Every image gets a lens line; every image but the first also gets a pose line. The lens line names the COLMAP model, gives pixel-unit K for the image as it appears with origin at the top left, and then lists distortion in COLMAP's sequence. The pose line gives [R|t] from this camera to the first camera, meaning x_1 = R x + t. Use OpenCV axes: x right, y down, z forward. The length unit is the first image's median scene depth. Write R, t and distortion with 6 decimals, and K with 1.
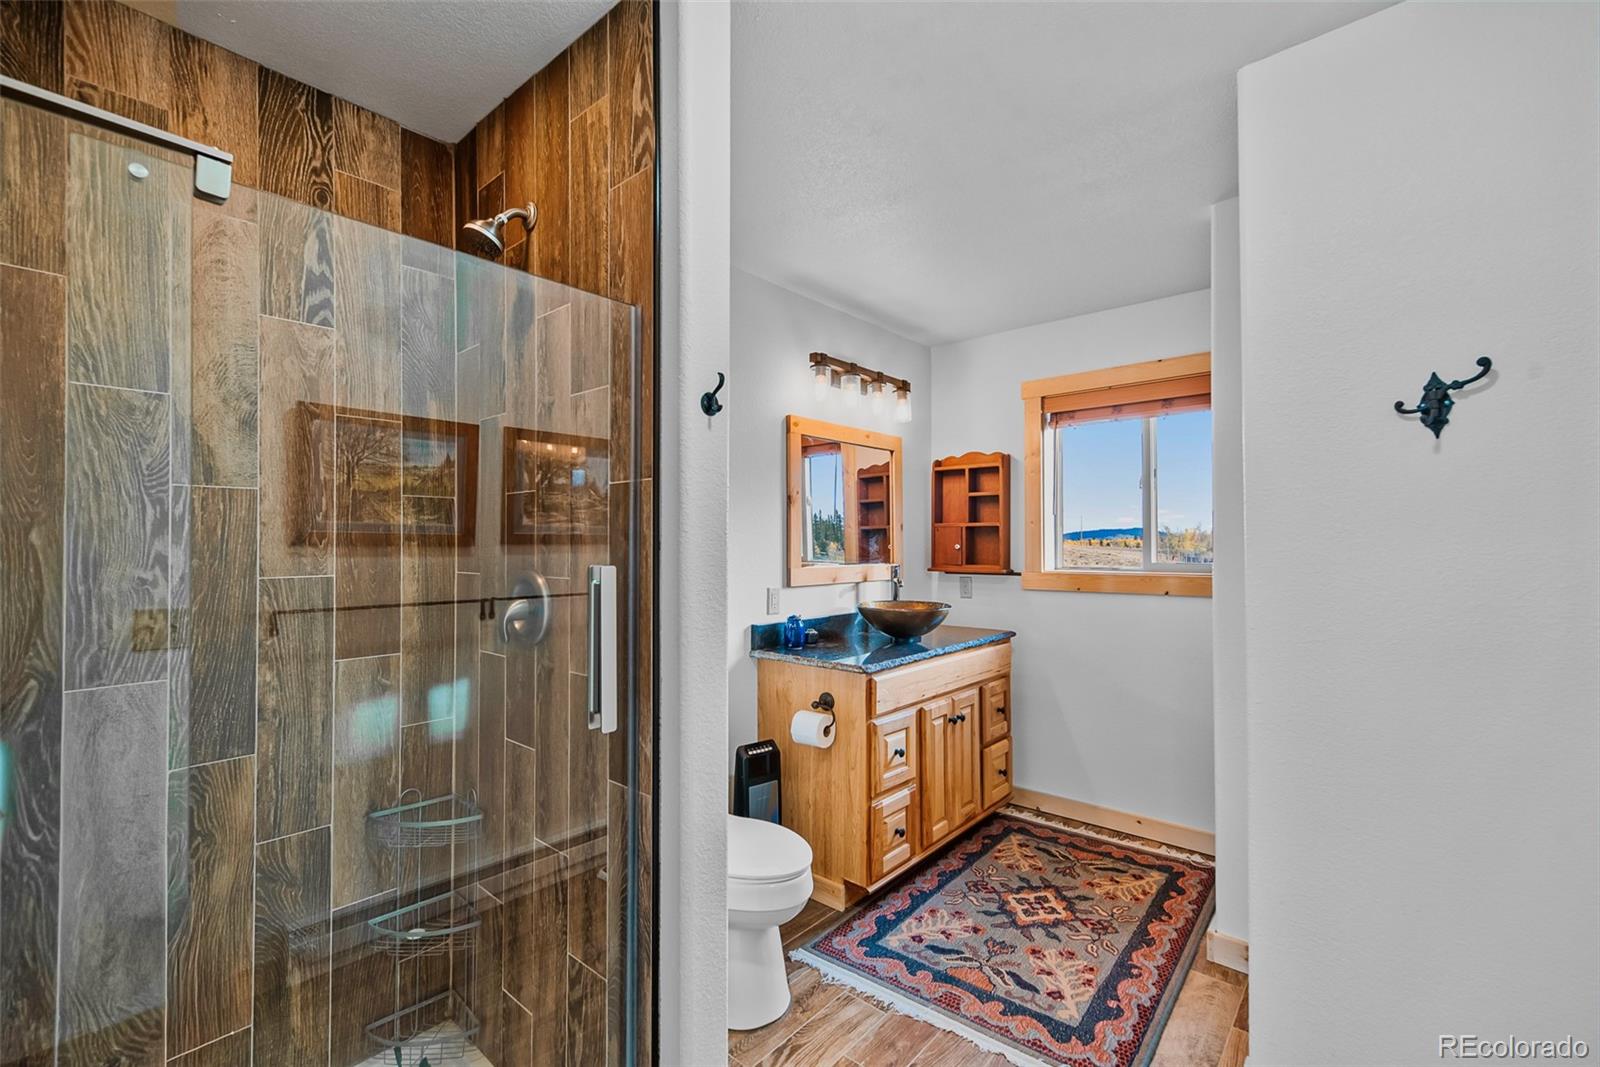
lens RADIAL K [[688.4, 0, 796.7], [0, 688.4, 534.1], [0, 0, 1]] dist [0.008756, 0.000197]
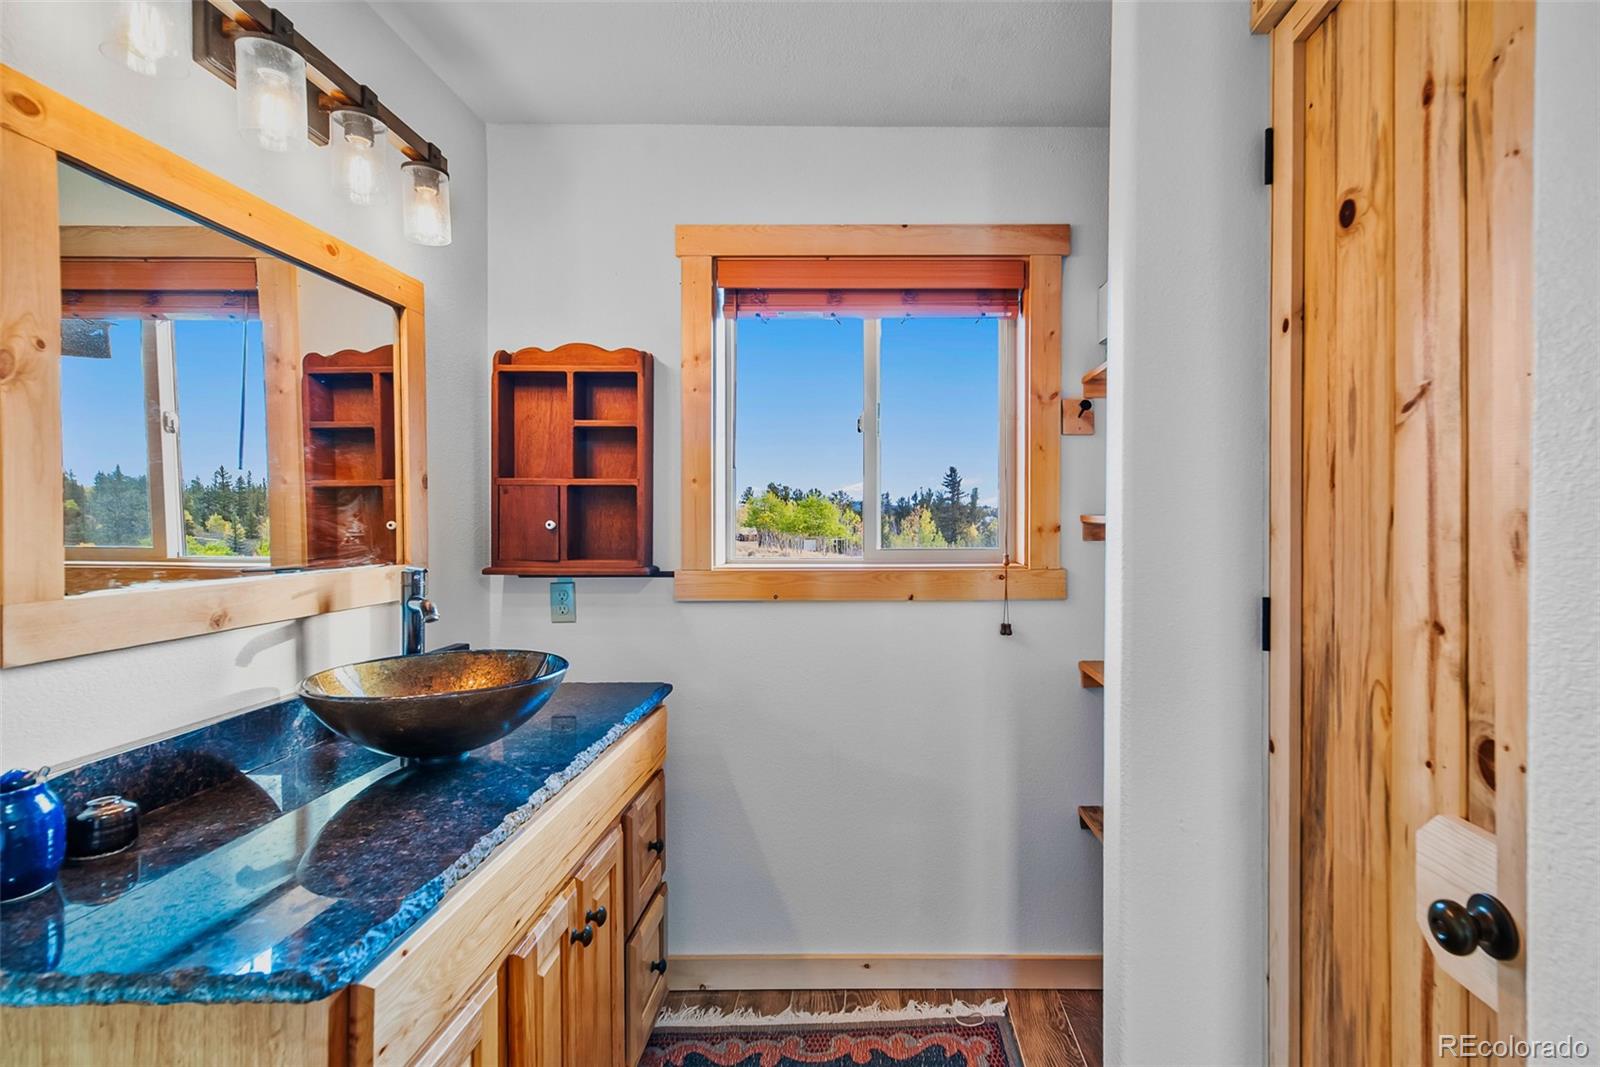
lens RADIAL K [[653.9, 0, 798.5], [0, 653.9, 527.3], [0, 0, 1]] dist [0.008926, 0.000045]
pose [[0.751188, -0.007239, 0.660049, 0.054696], [-0.010532, 0.999681, 0.022950, 0.007557], [-0.660004, -0.024191, 0.750872, 0.540778]]
